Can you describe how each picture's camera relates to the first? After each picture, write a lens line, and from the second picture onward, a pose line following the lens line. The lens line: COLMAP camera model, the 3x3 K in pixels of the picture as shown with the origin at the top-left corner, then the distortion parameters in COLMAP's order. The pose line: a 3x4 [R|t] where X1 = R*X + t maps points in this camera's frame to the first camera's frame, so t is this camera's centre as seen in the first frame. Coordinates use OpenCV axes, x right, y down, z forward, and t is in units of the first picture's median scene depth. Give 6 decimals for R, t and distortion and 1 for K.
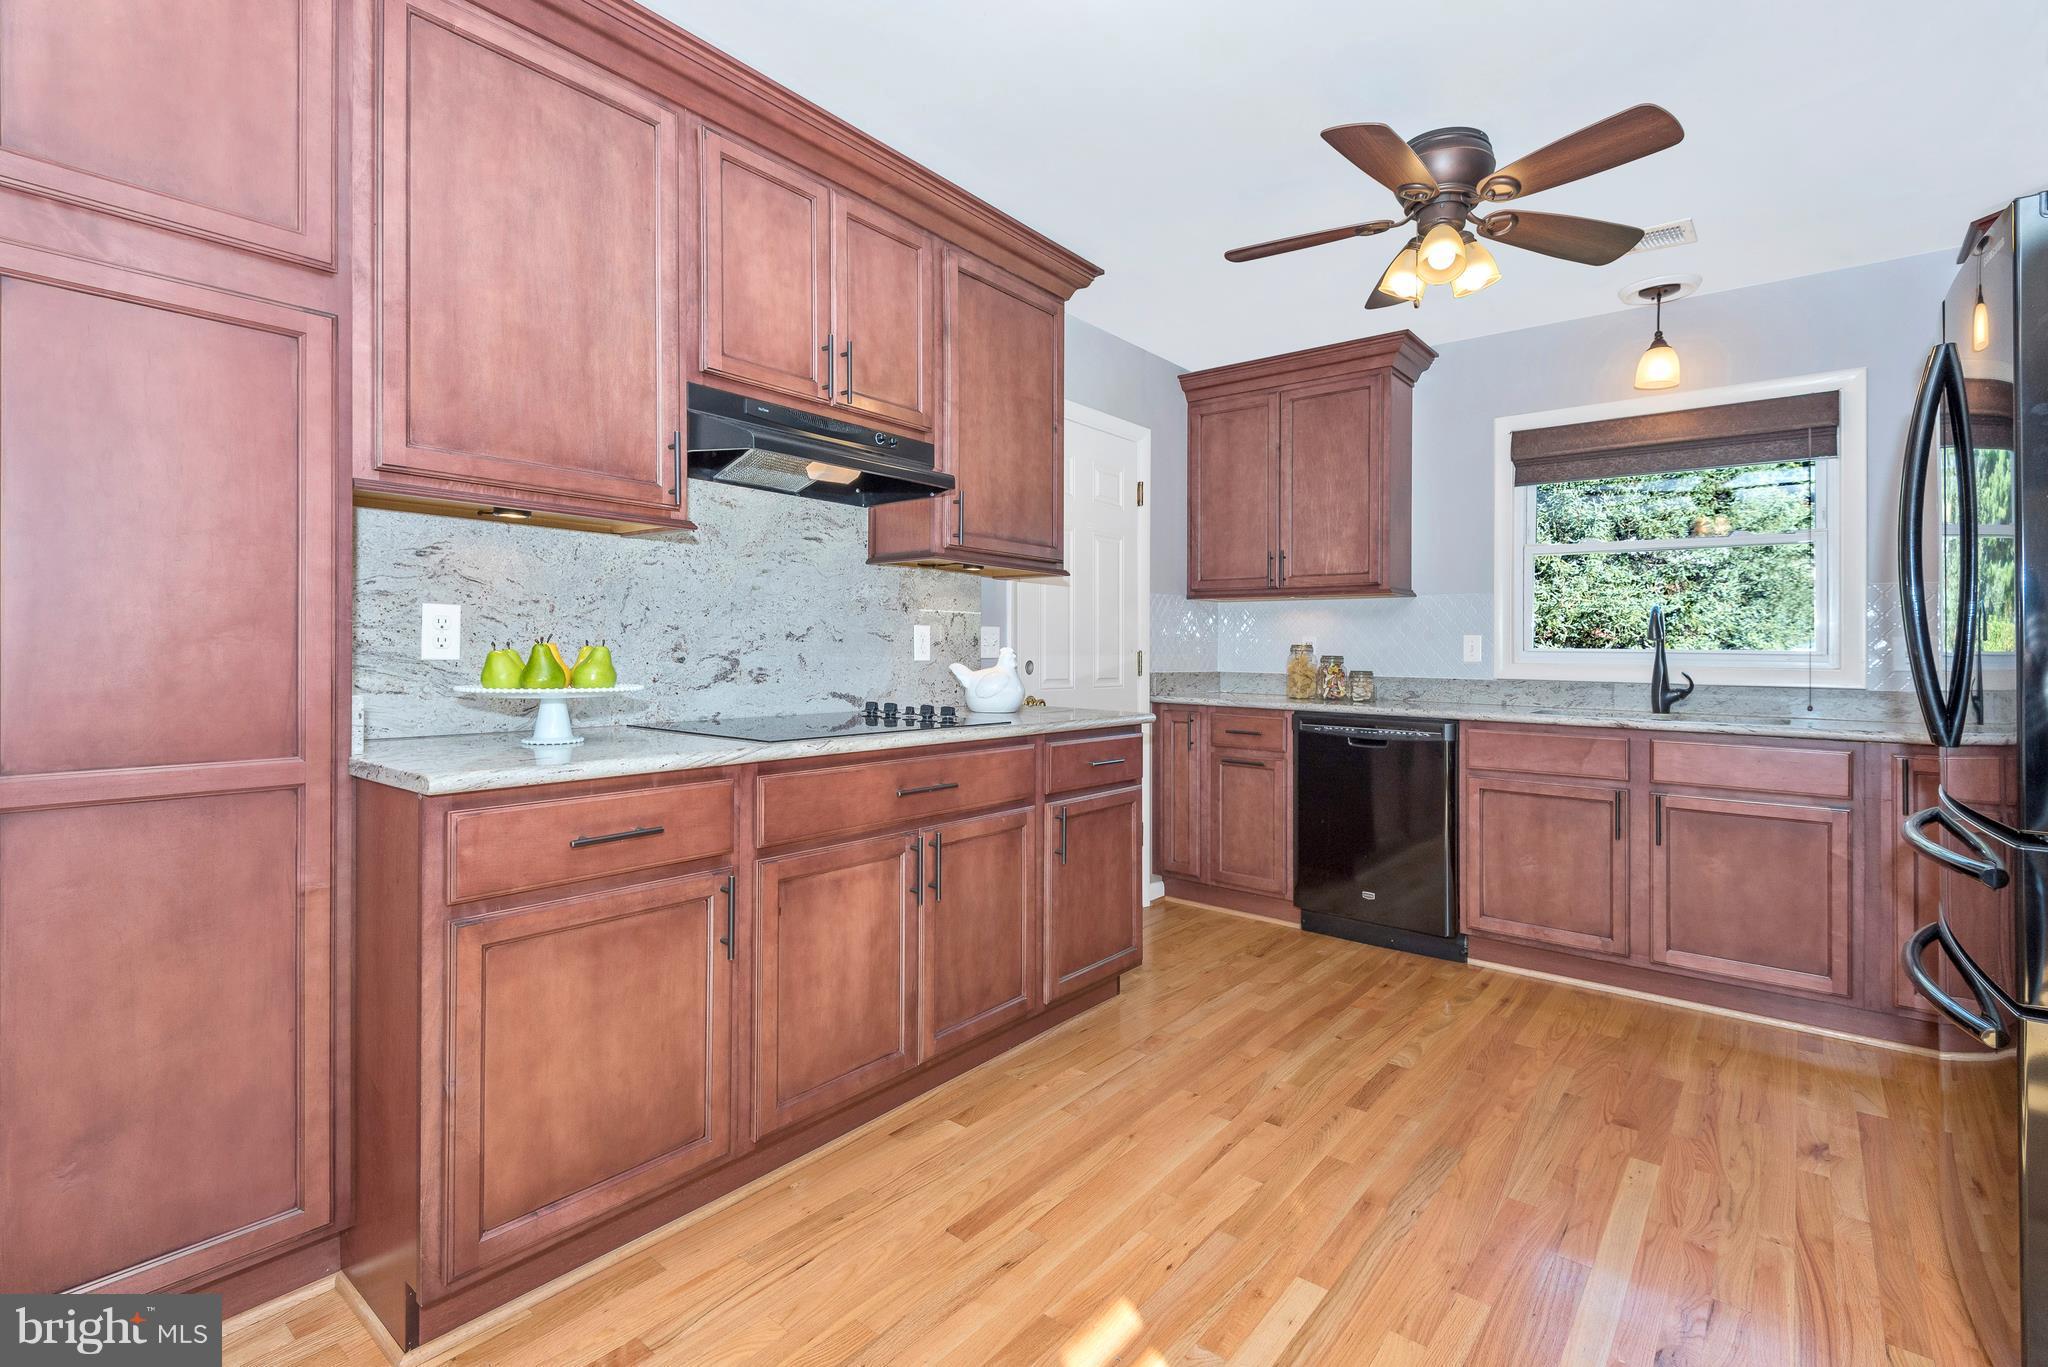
lens RADIAL K [[950.7, 0, 1028.5], [0, 950.7, 646.6], [0, 0, 1]] dist [0.044280, -0.019739]
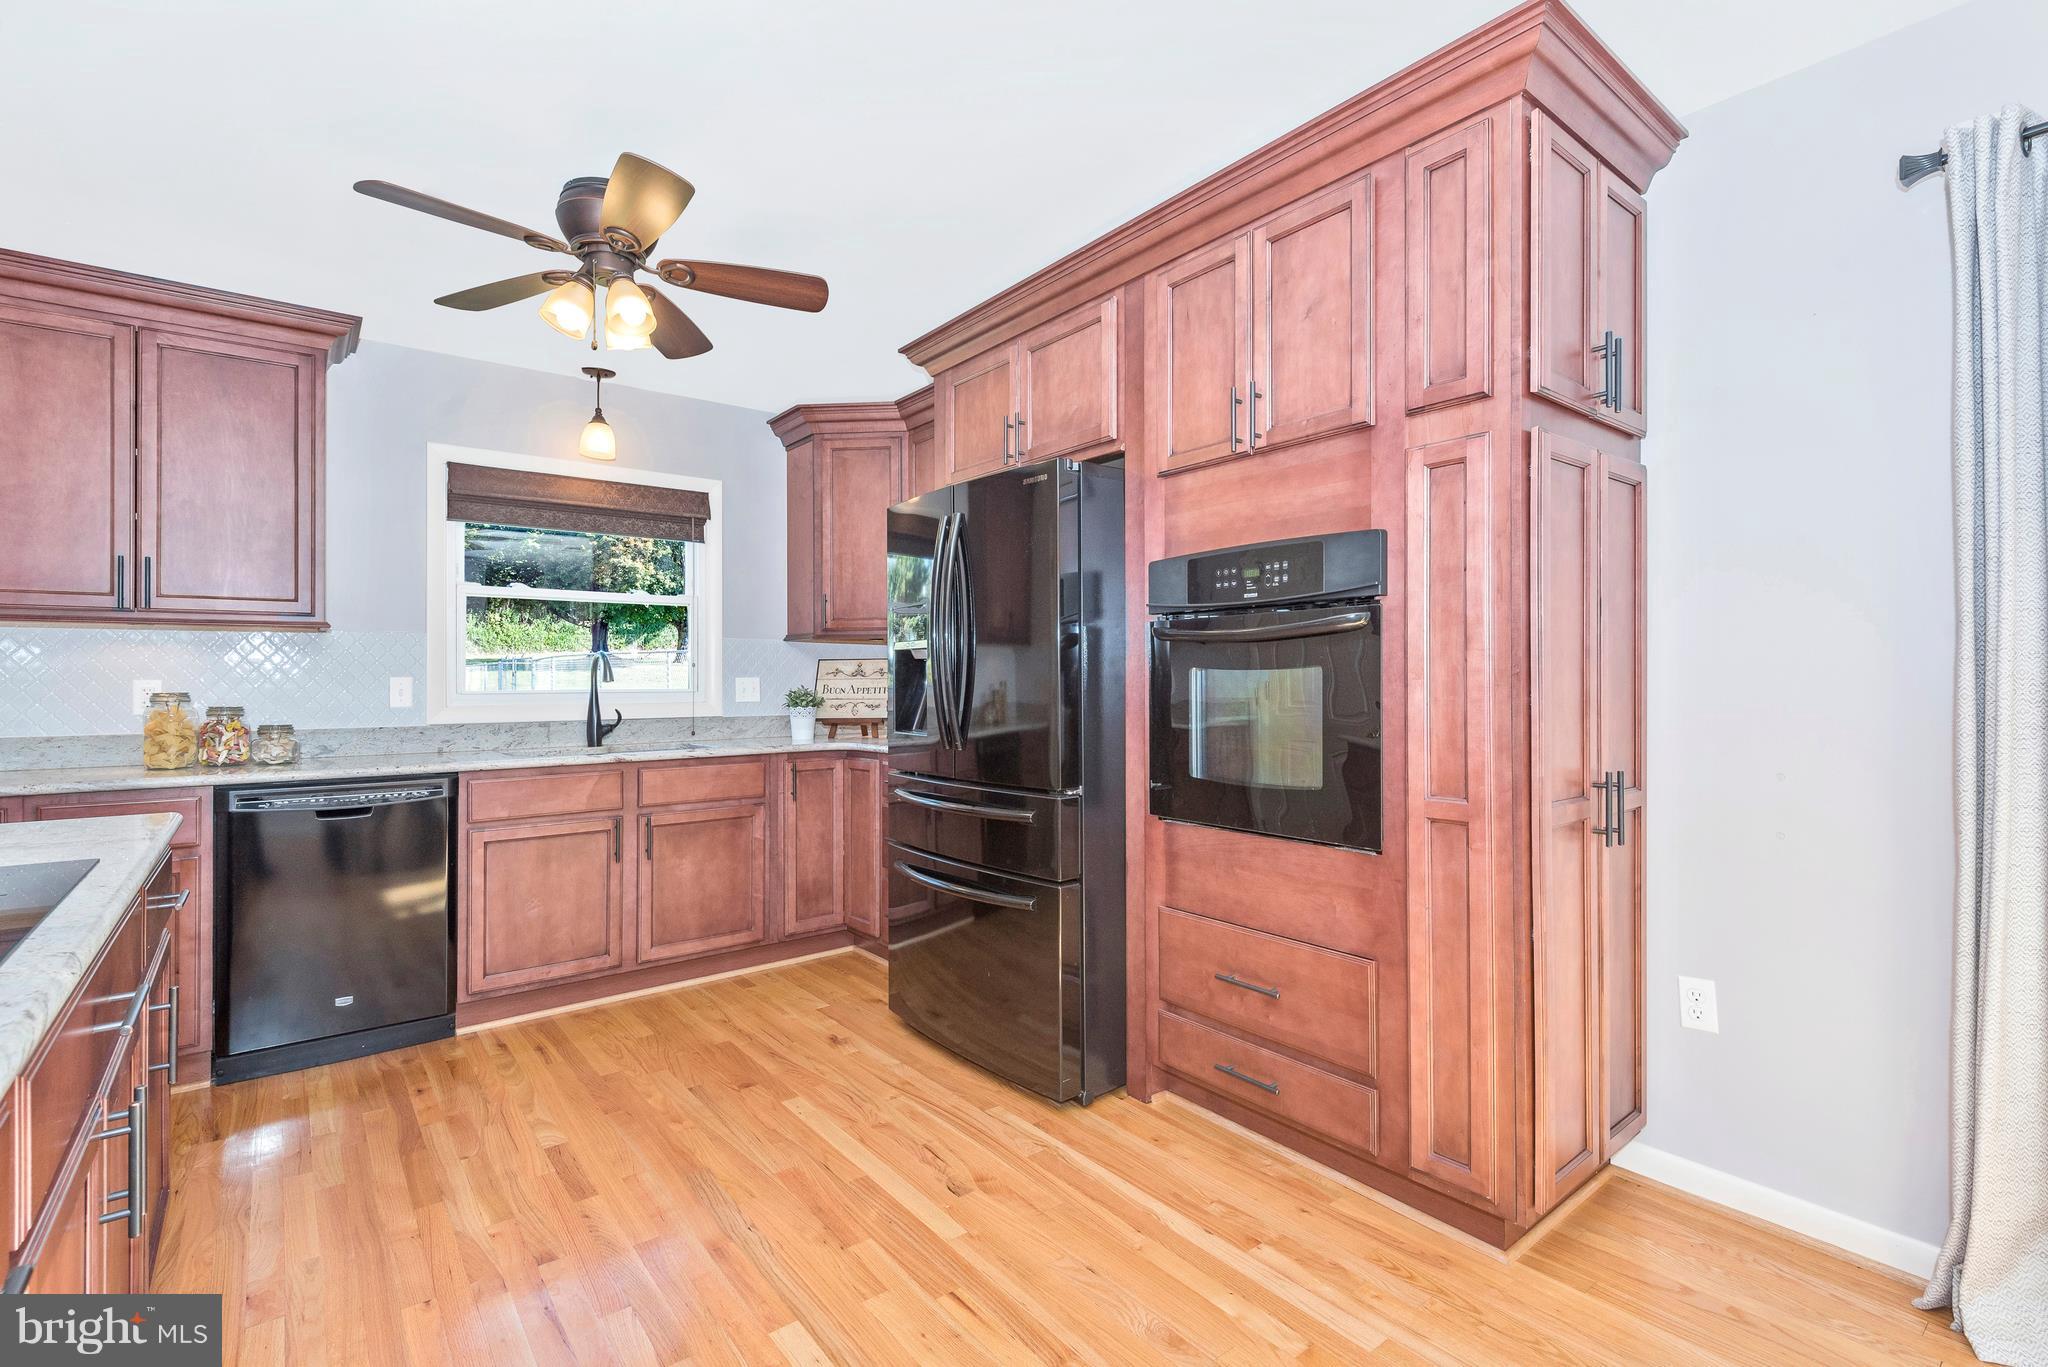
lens RADIAL K [[950.7, 0, 1025.2], [0, 950.7, 676.1], [0, 0, 1]] dist [0.044280, -0.019739]
pose [[0.231698, -0.009837, 0.972738, -0.376230], [0.004625, 0.999949, 0.009010, -0.025216], [-0.972777, 0.002411, 0.231732, 0.298491]]
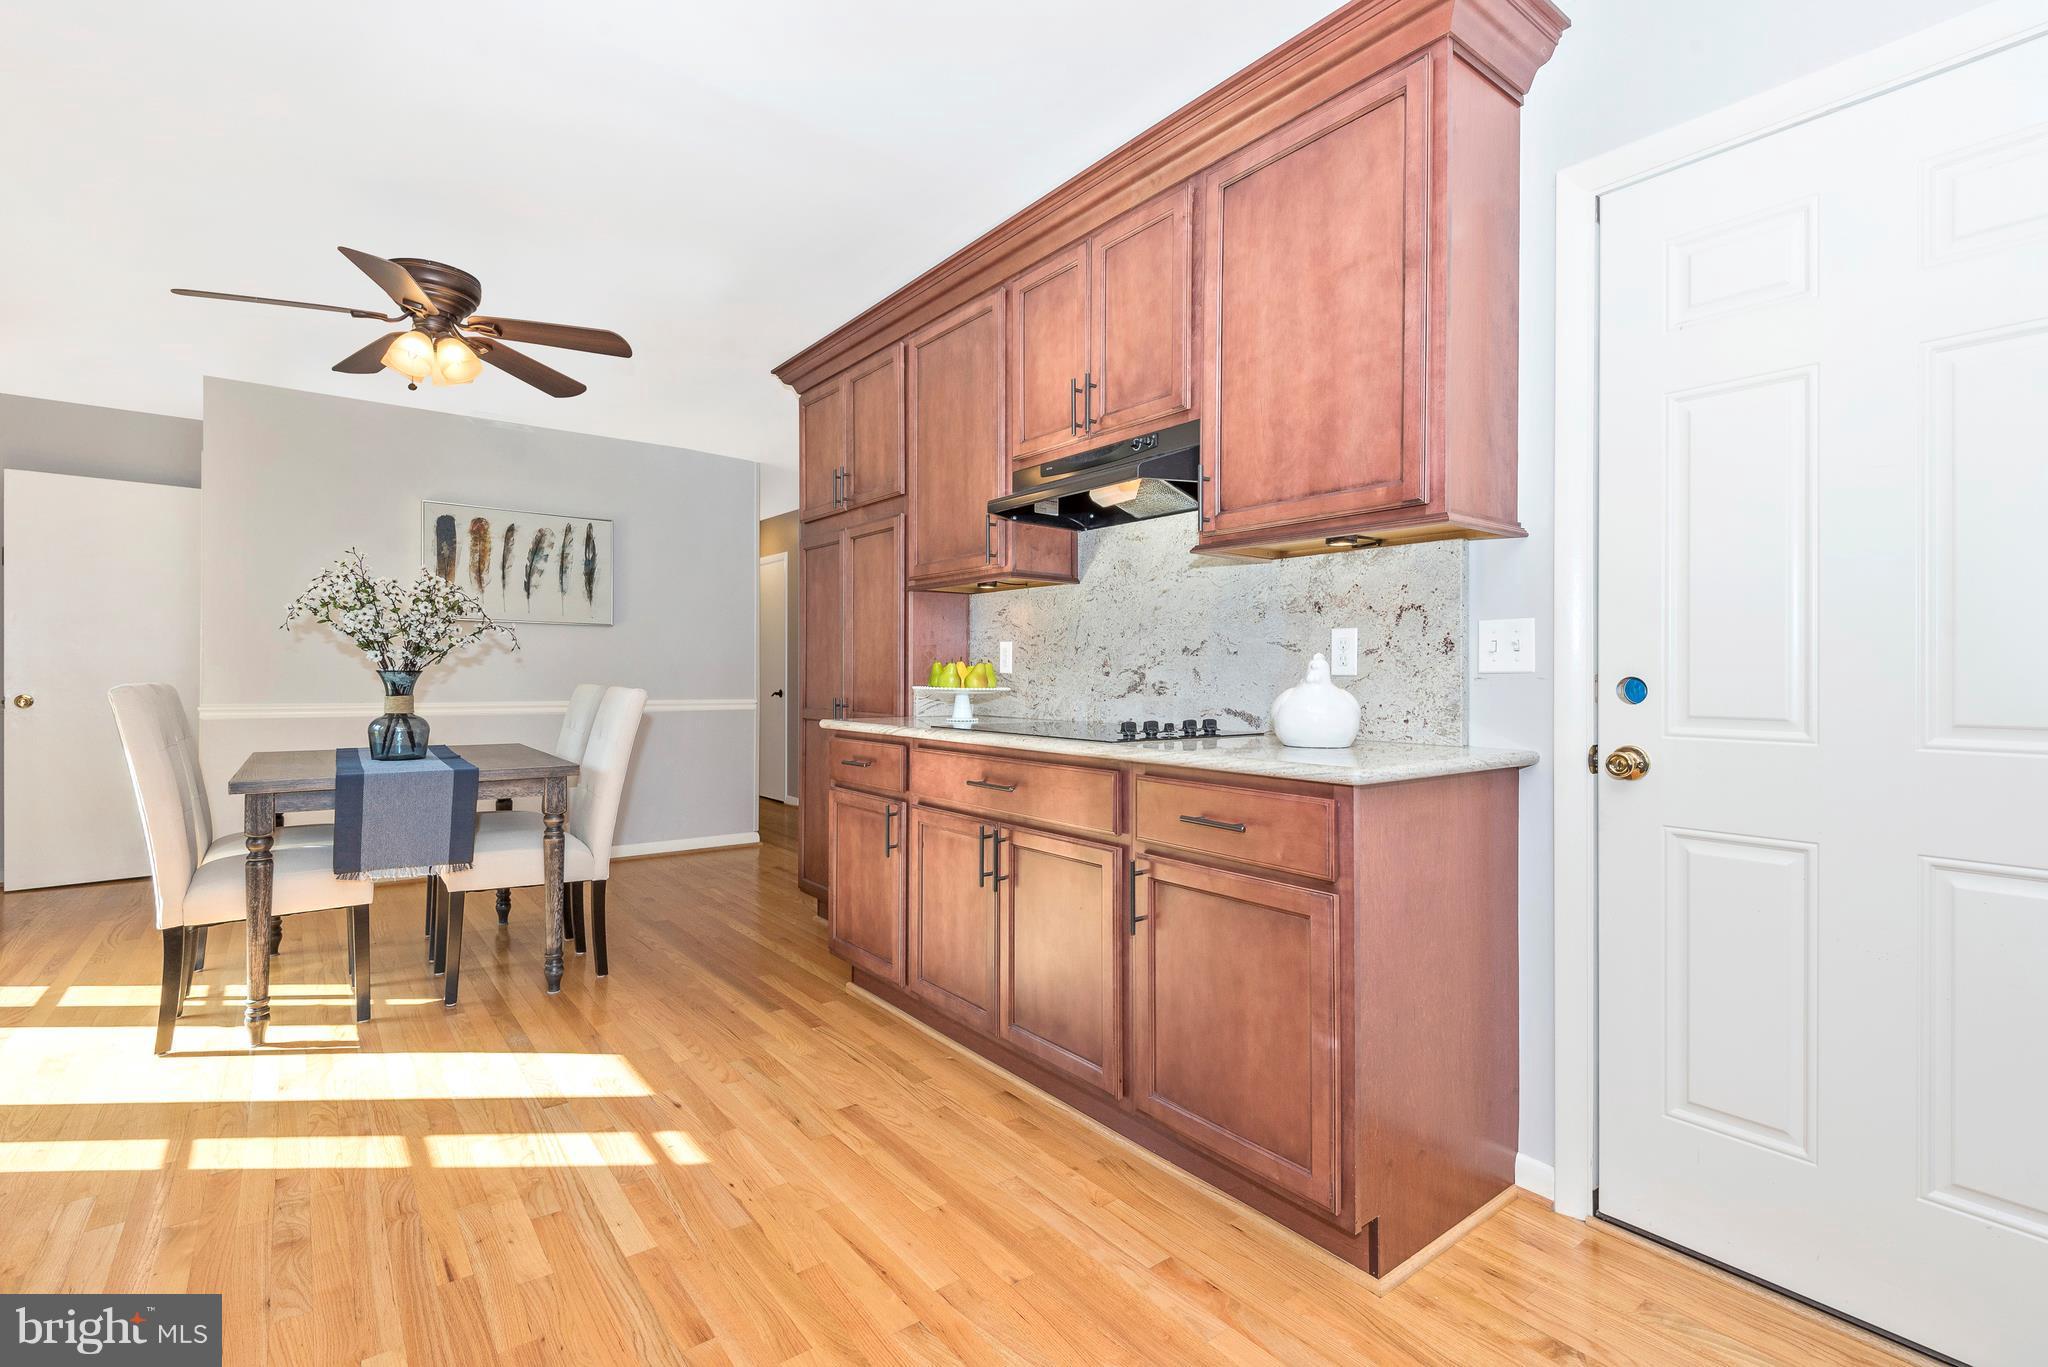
lens RADIAL K [[950.7, 0, 1006.1], [0, 950.7, 689.4], [0, 0, 1]] dist [0.044280, -0.019739]
pose [[-0.257618, -0.009393, -0.966201, 0.695825], [-0.013975, 0.999884, -0.005995, 0.034828], [0.966146, 0.011959, -0.257720, 0.952046]]
